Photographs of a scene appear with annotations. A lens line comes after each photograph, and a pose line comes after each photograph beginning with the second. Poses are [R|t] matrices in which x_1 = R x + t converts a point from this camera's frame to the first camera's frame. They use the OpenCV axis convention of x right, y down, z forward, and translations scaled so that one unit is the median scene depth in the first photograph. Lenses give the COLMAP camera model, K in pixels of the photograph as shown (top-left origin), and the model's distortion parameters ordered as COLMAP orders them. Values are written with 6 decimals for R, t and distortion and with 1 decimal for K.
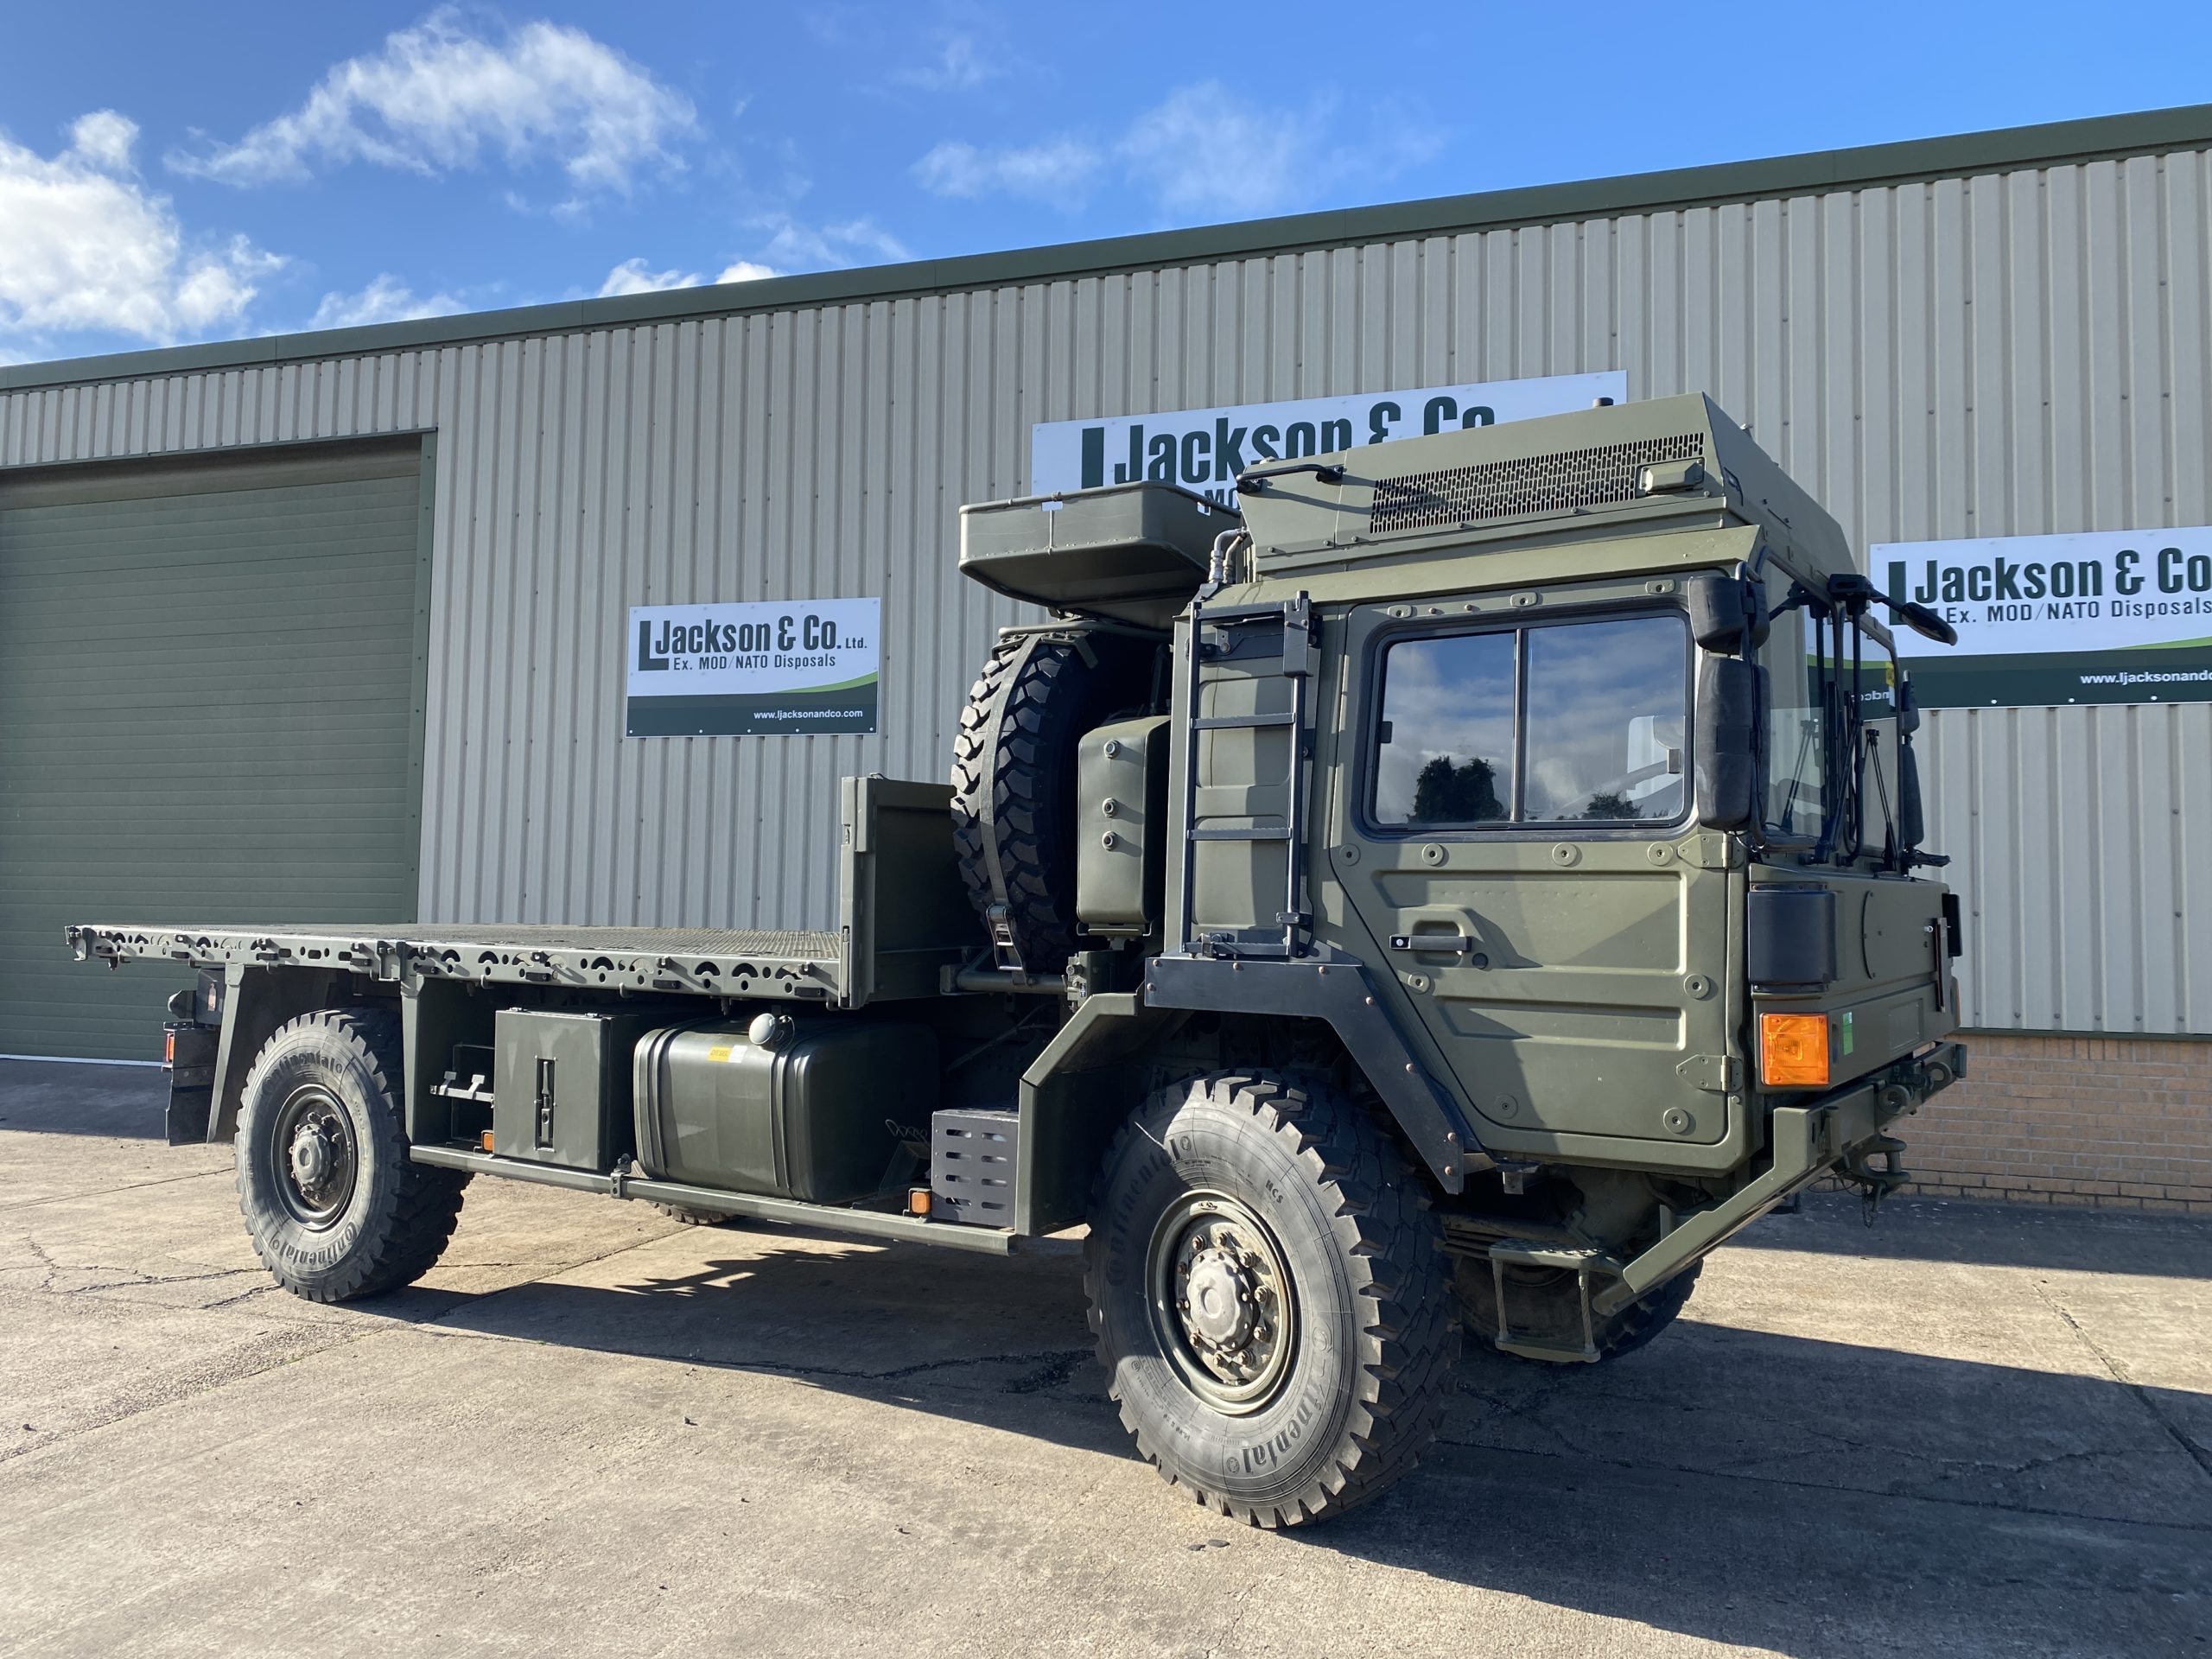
lens RADIAL K [[1683.1, 0, 1108.3], [0, 1683.1, 828.1], [0, 0, 1]] dist [0.030904, -0.030793]
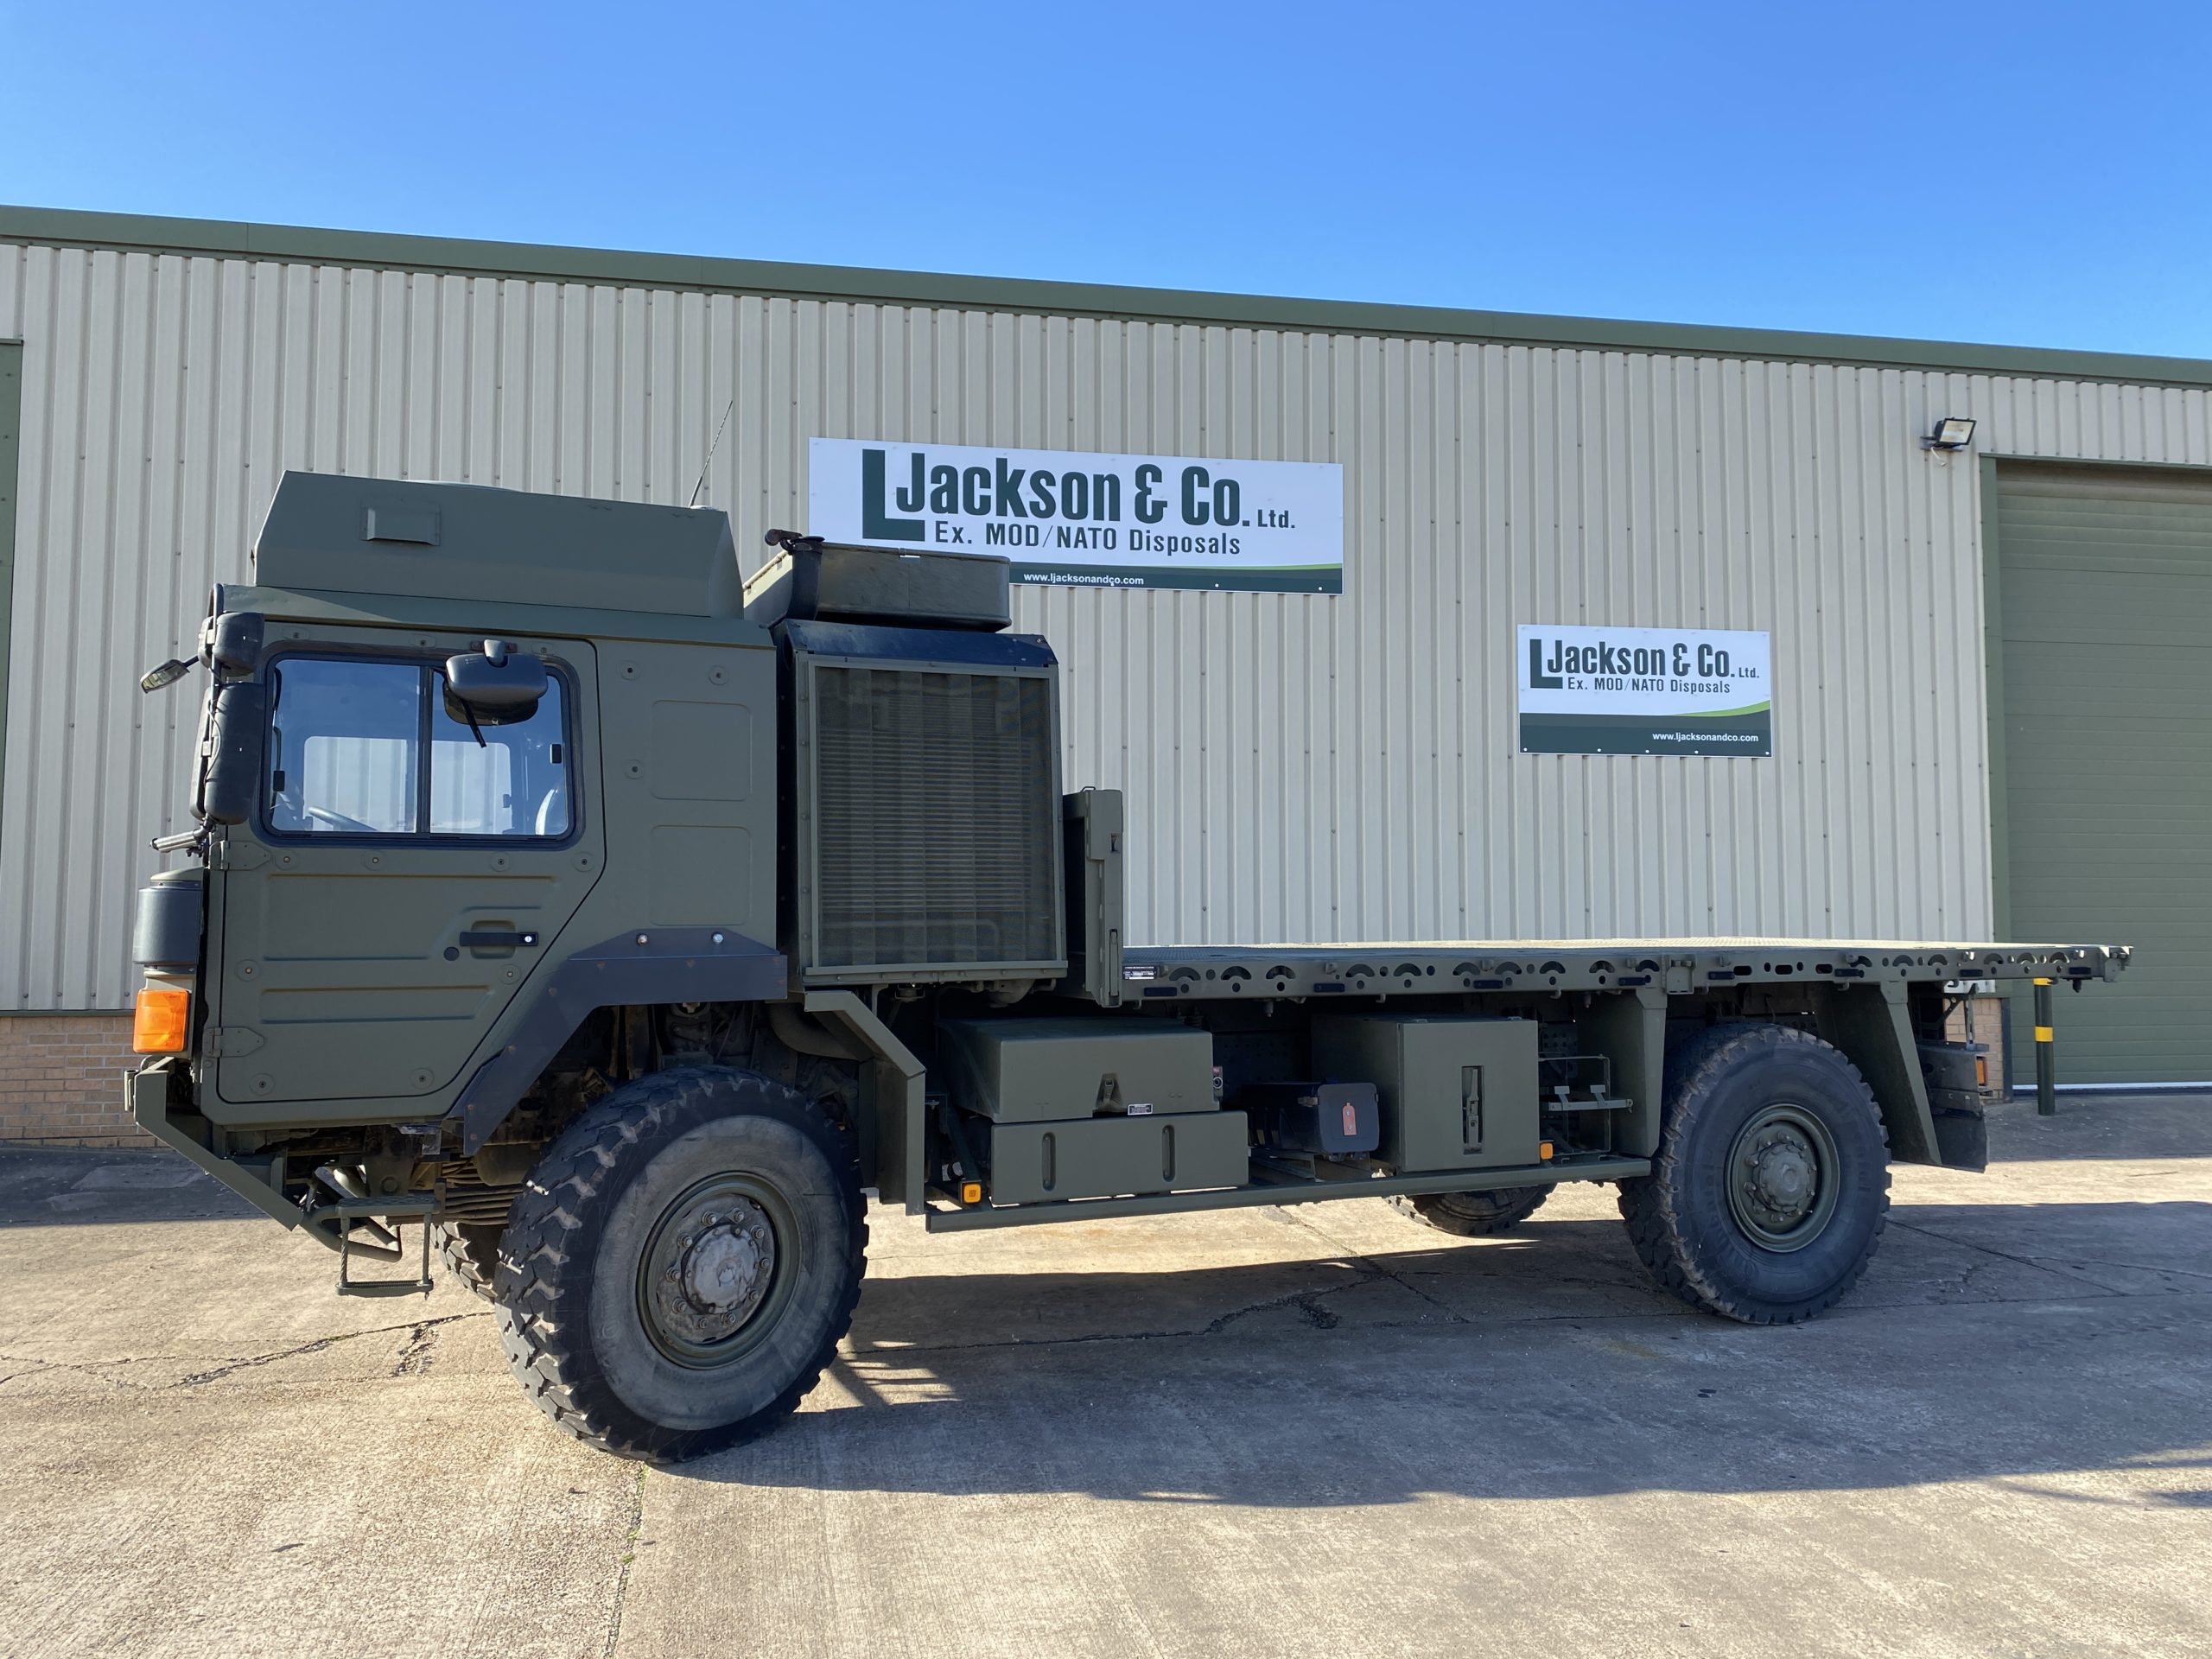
lens RADIAL K [[1683.1, 0, 1101.9], [0, 1683.1, 831.4], [0, 0, 1]] dist [0.030904, -0.030793]
pose [[0.874671, 0.011701, 0.484576, -0.828692], [-0.012351, 0.999922, -0.001851, -0.007284], [-0.484560, -0.004366, 0.874747, 0.057226]]
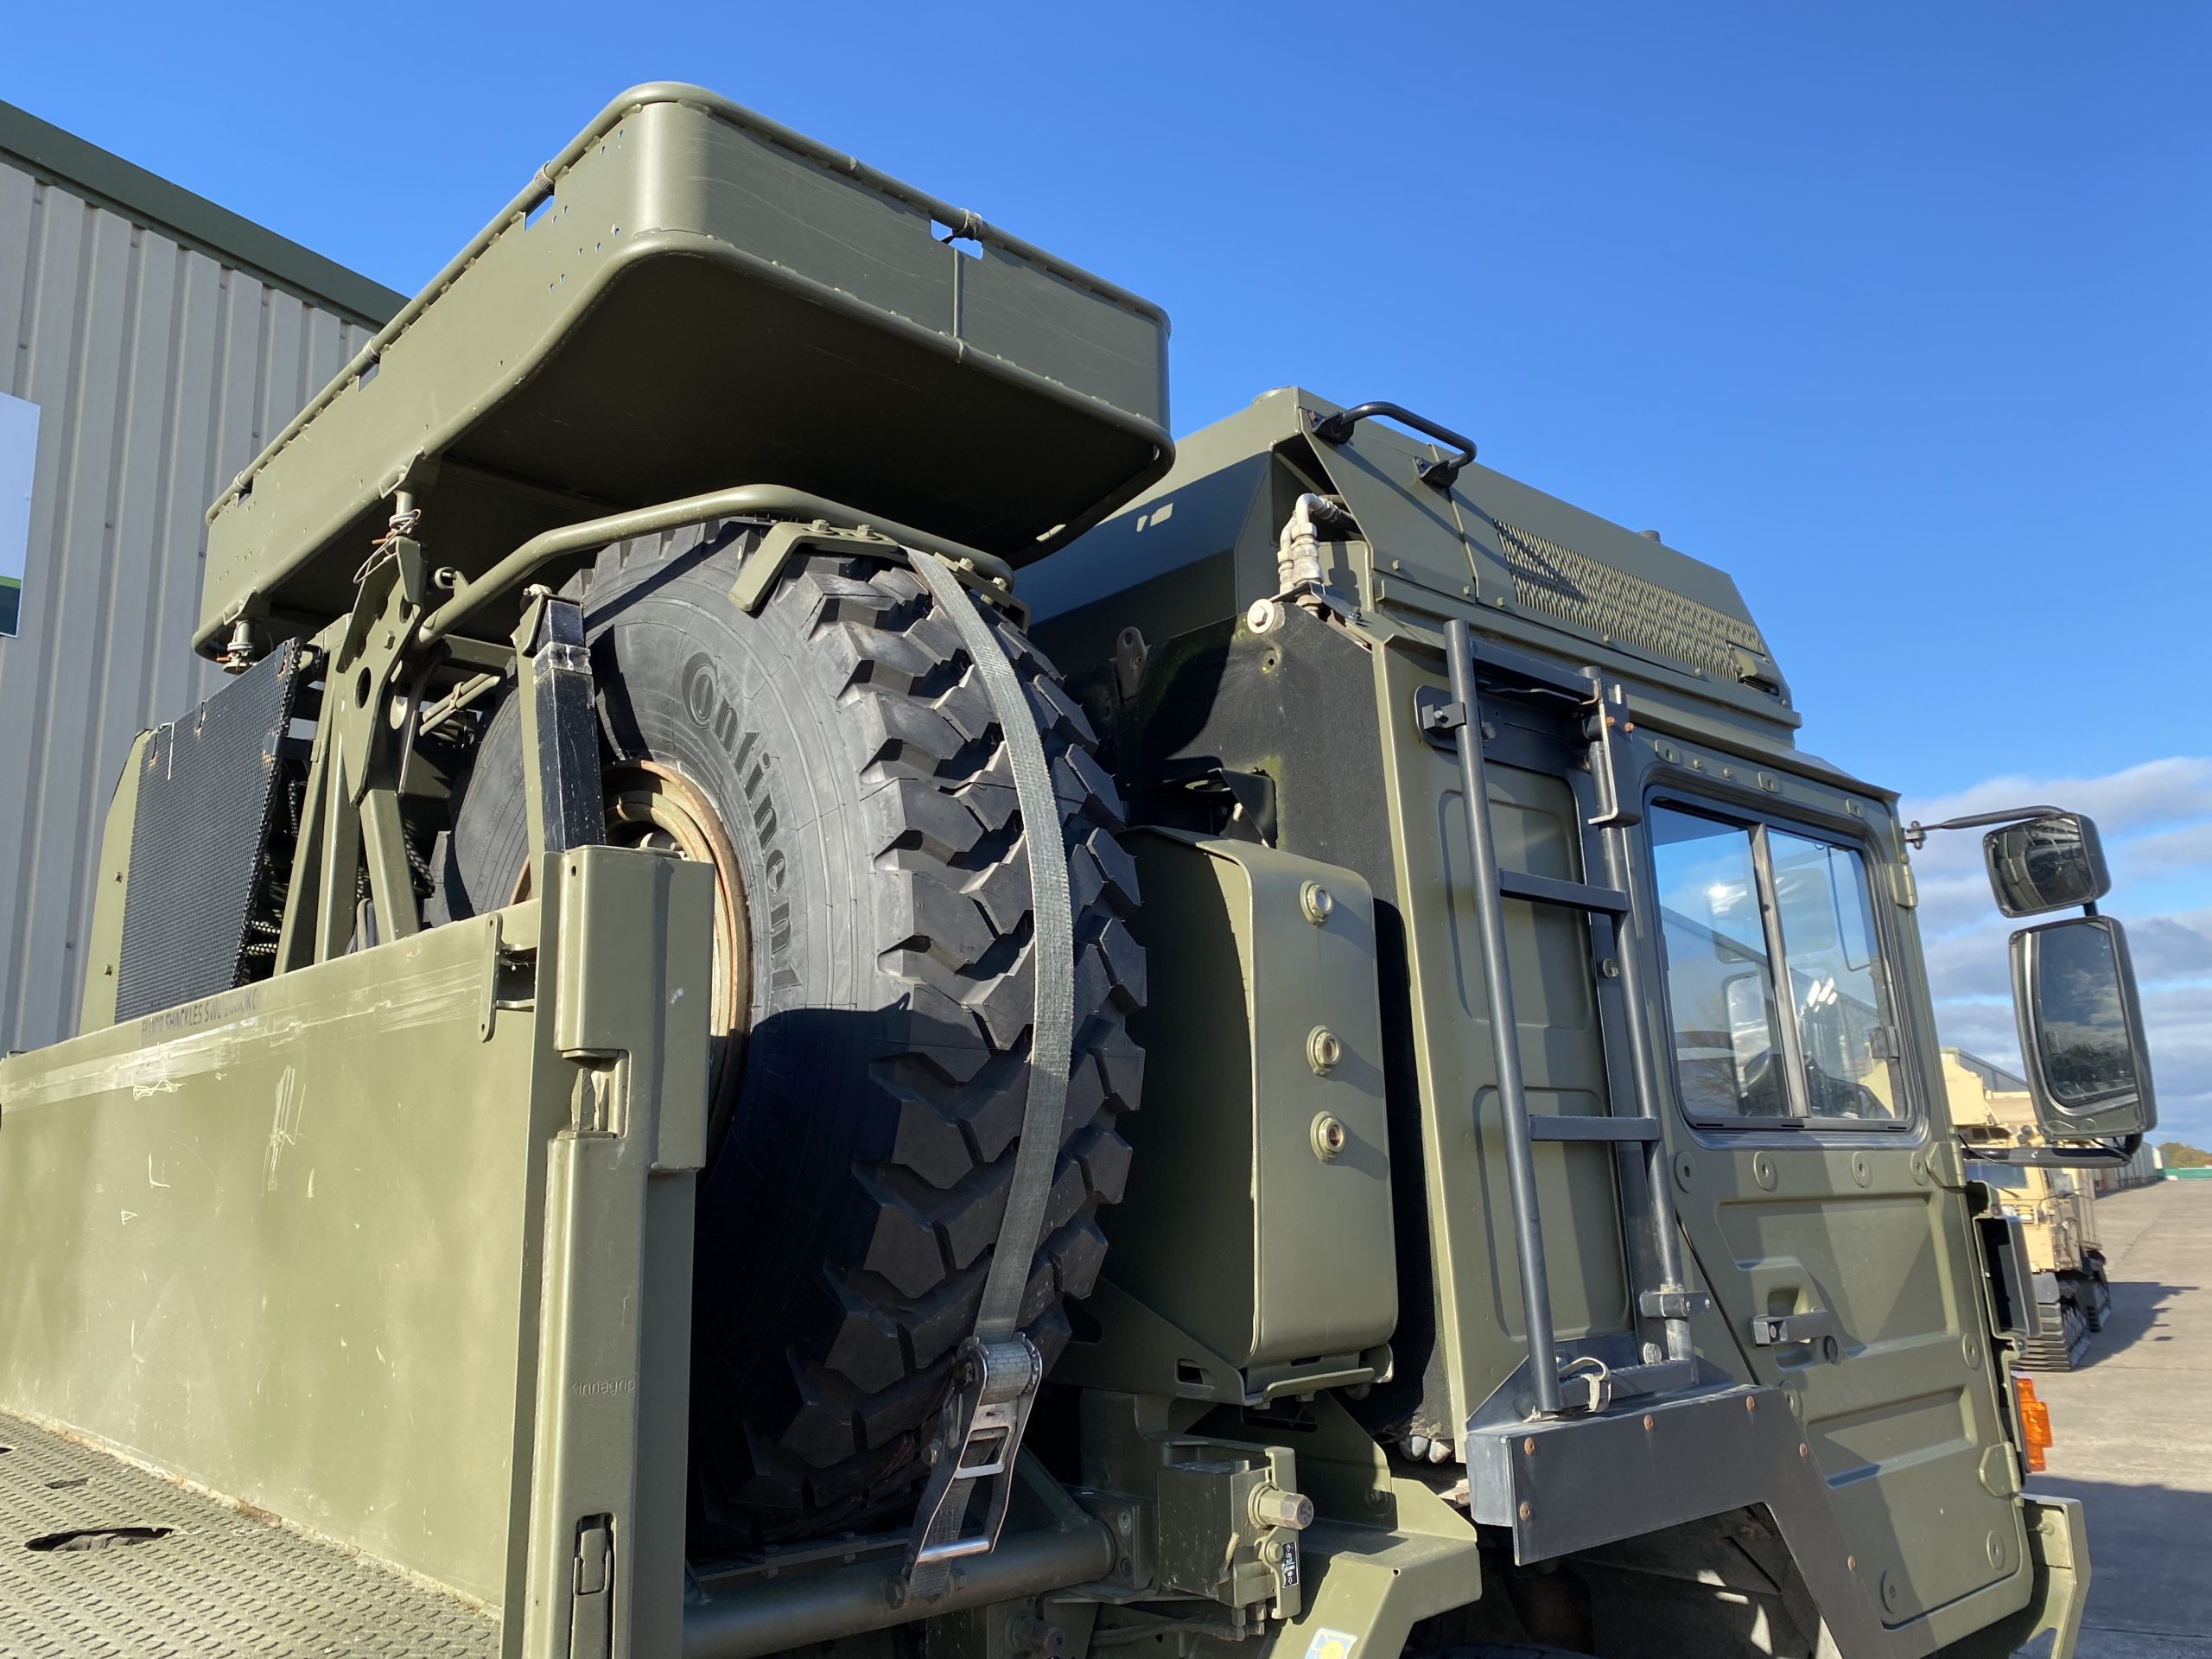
lens RADIAL K [[1683.1, 0, 1063.7], [0, 1683.1, 849.6], [0, 0, 1]] dist [0.030904, -0.030793]
pose [[0.257898, 0.173155, 0.950529, -0.369121], [-0.019061, 0.984530, -0.174177, 0.010492], [-0.965984, 0.026802, 0.257209, 0.881947]]
